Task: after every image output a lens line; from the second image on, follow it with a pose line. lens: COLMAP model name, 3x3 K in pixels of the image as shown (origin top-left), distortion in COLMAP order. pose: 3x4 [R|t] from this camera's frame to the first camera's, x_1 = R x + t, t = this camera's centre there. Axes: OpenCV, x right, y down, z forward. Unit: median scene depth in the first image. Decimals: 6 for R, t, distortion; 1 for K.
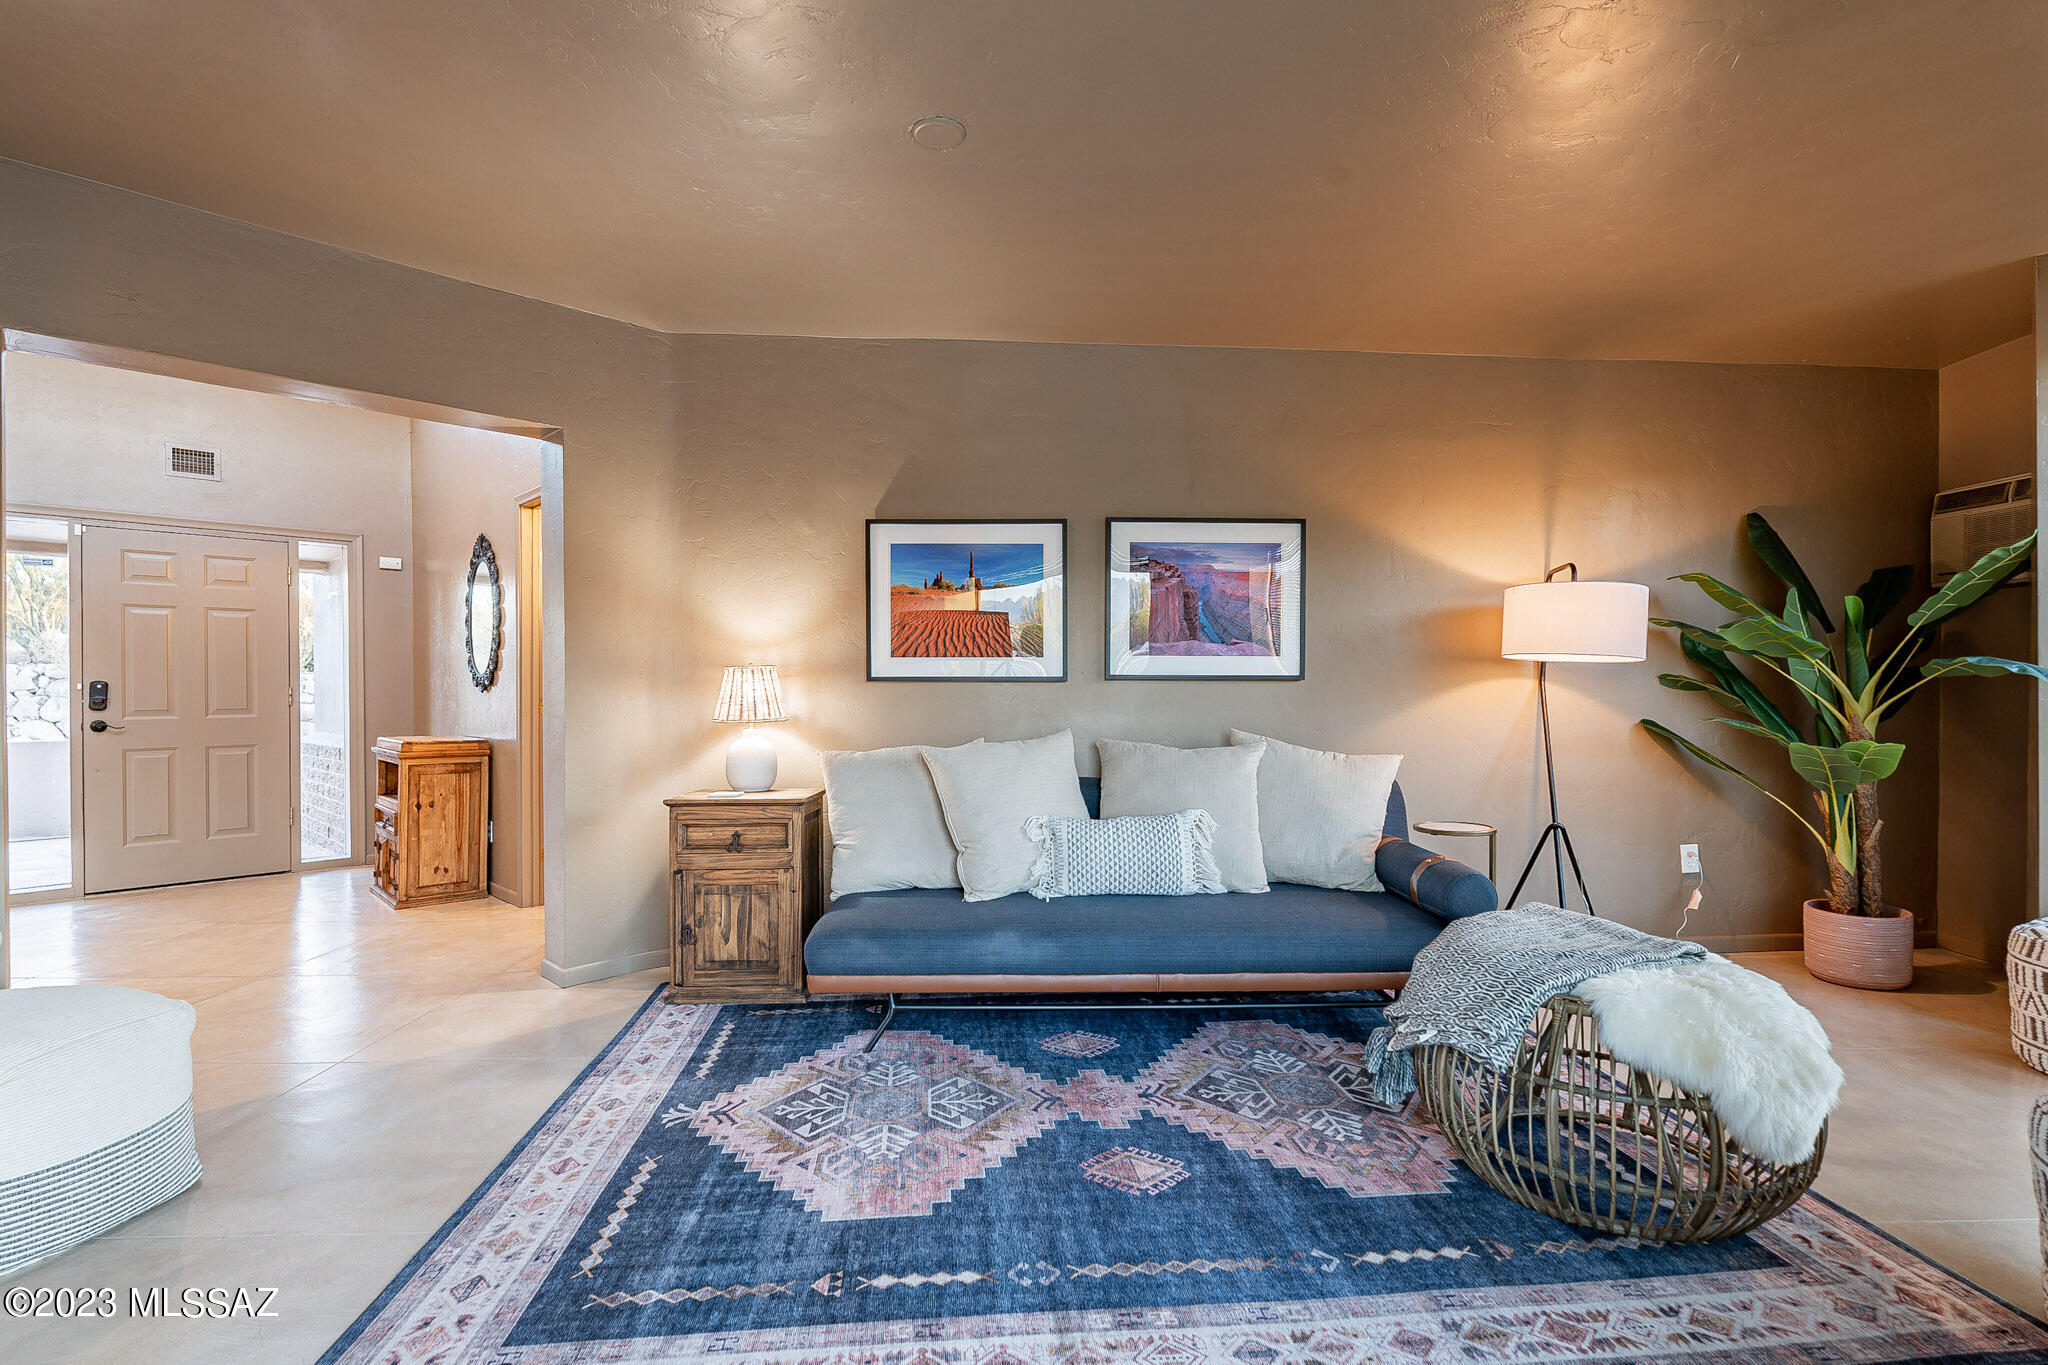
lens RADIAL K [[966.4, 0, 1011.9], [0, 966.4, 672.7], [0, 0, 1]] dist [-0.006372, -0.000494]
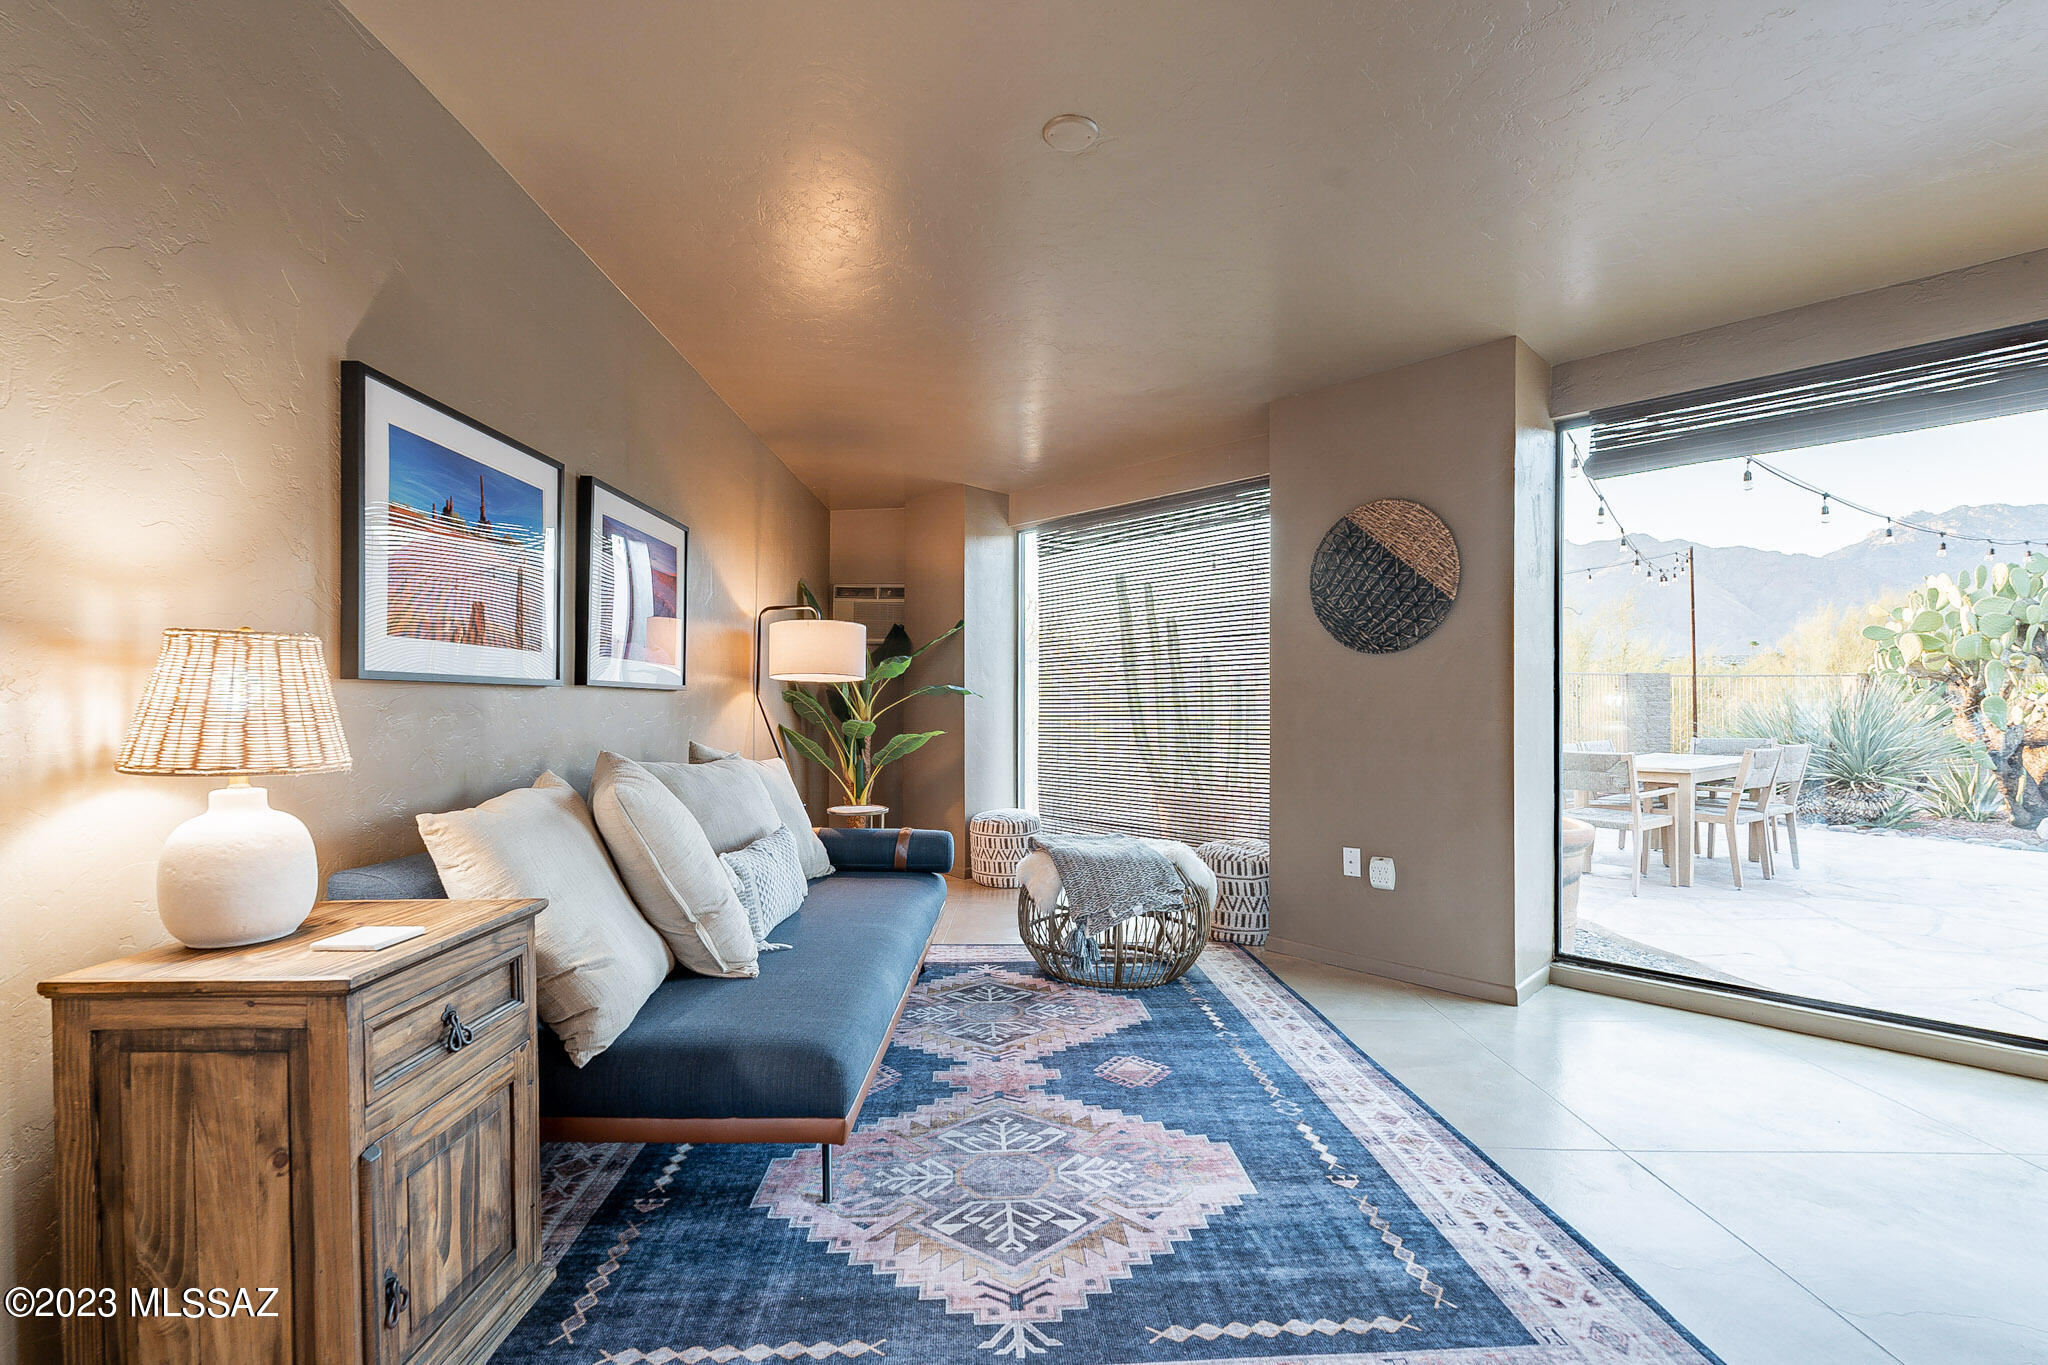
lens RADIAL K [[918.4, 0, 1028.8], [0, 918.4, 689.9], [0, 0, 1]] dist [-0.007989, 0.000114]
pose [[0.018136, 0.016267, 0.999703, -0.973994], [-0.018502, 0.999702, -0.015931, 0.024504], [-0.999664, -0.018208, 0.018432, 0.986989]]
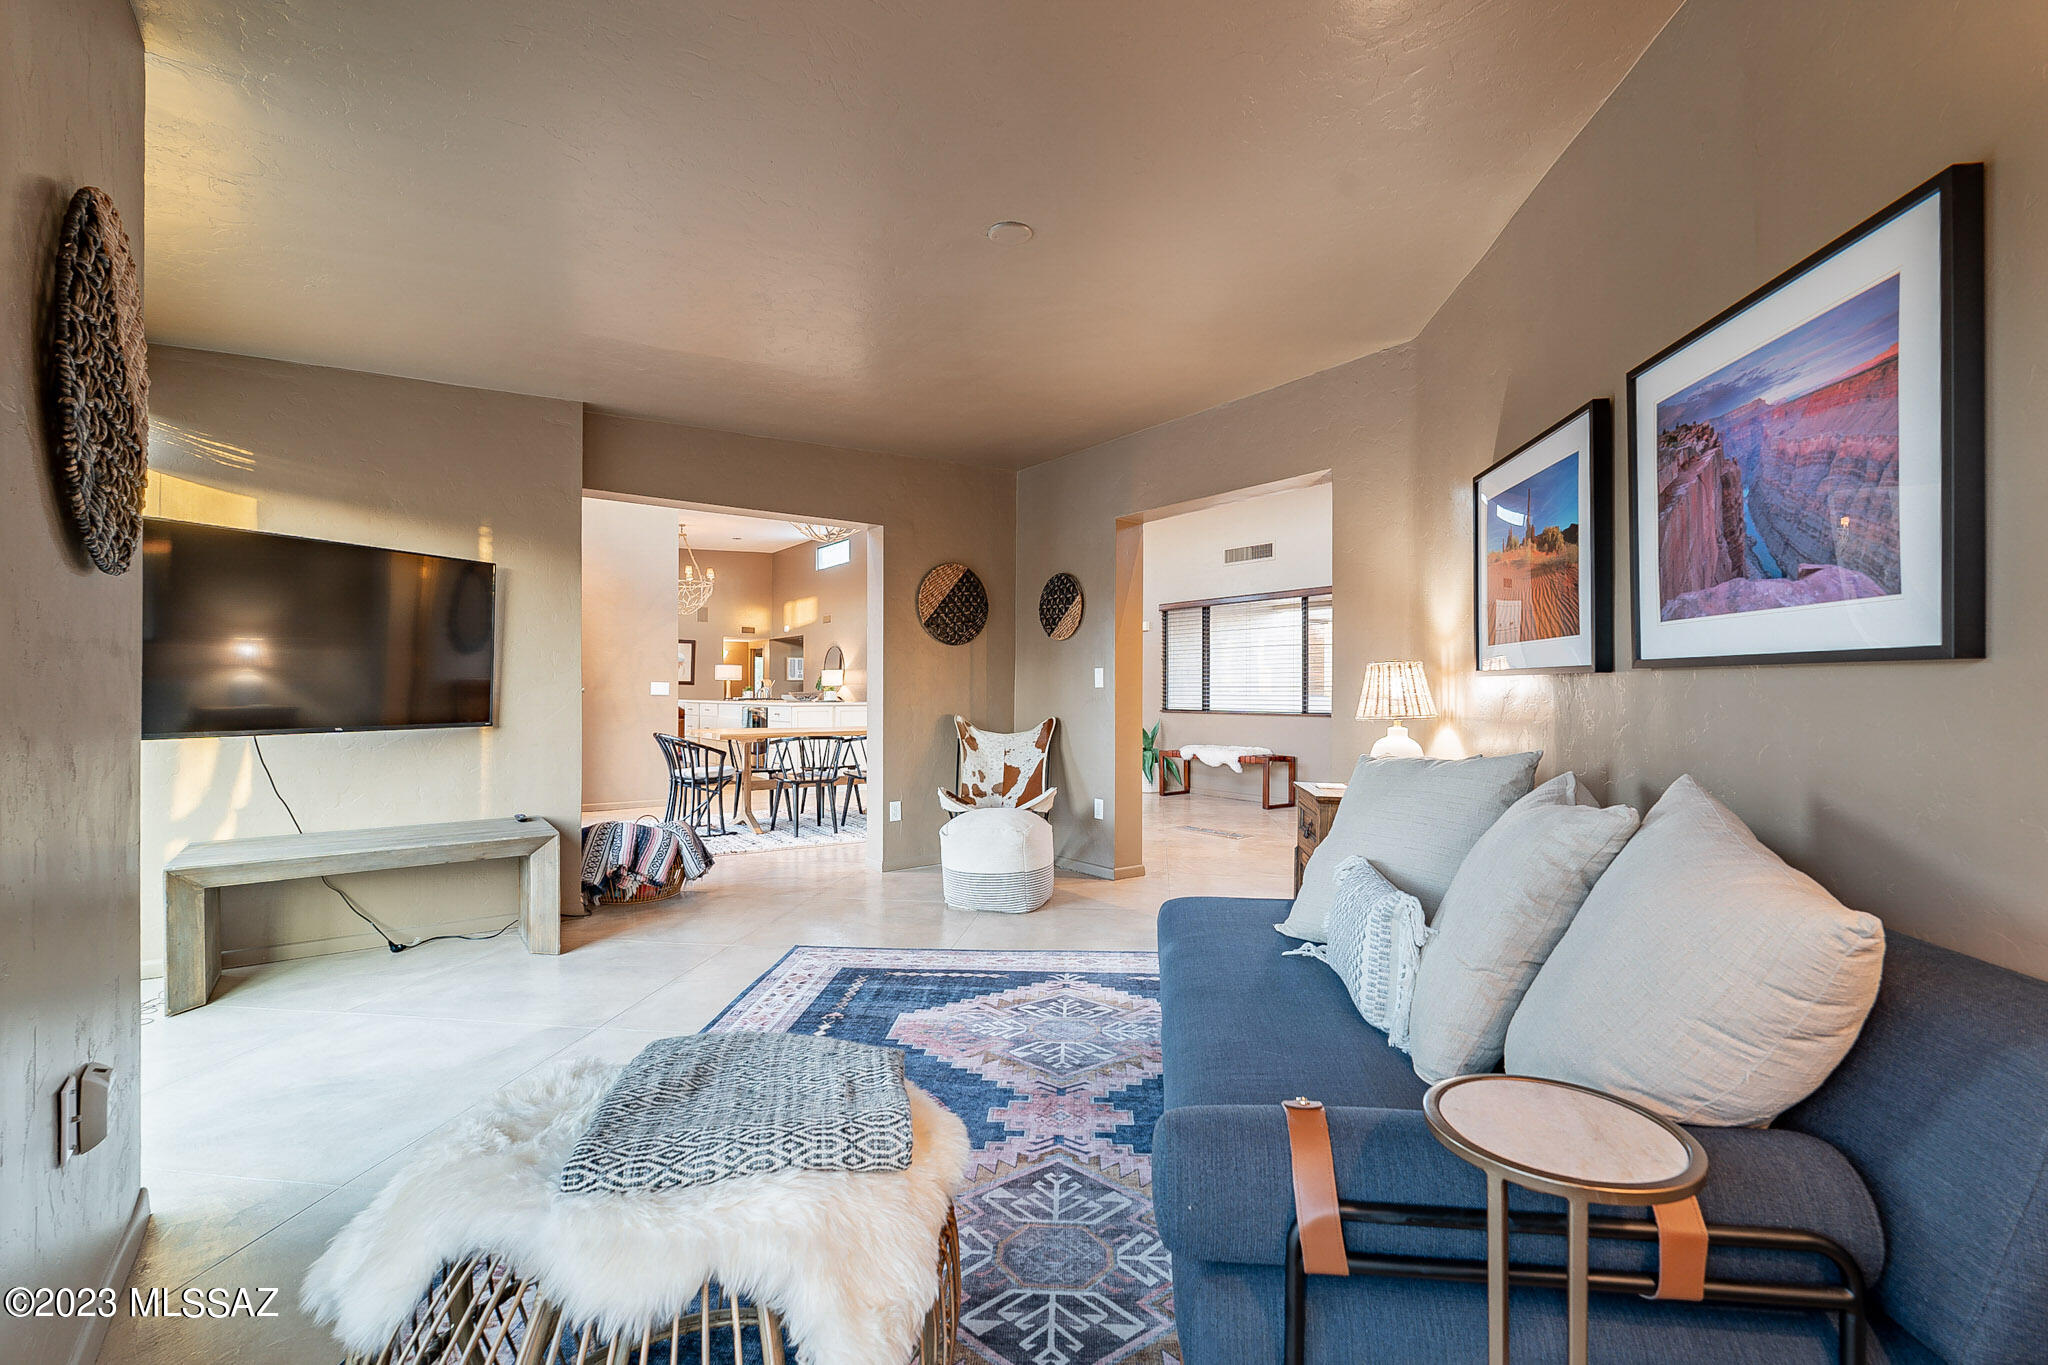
lens RADIAL K [[899.5, 0, 1024.0], [0, 899.5, 682.5], [0, 0, 1]] dist [-0.004344, 0.000205]
pose [[-0.148672, -0.002548, -0.988883, 1.009377], [0.016699, 0.999848, -0.005087, 0.017507], [0.988746, -0.017269, -0.148606, 1.142389]]
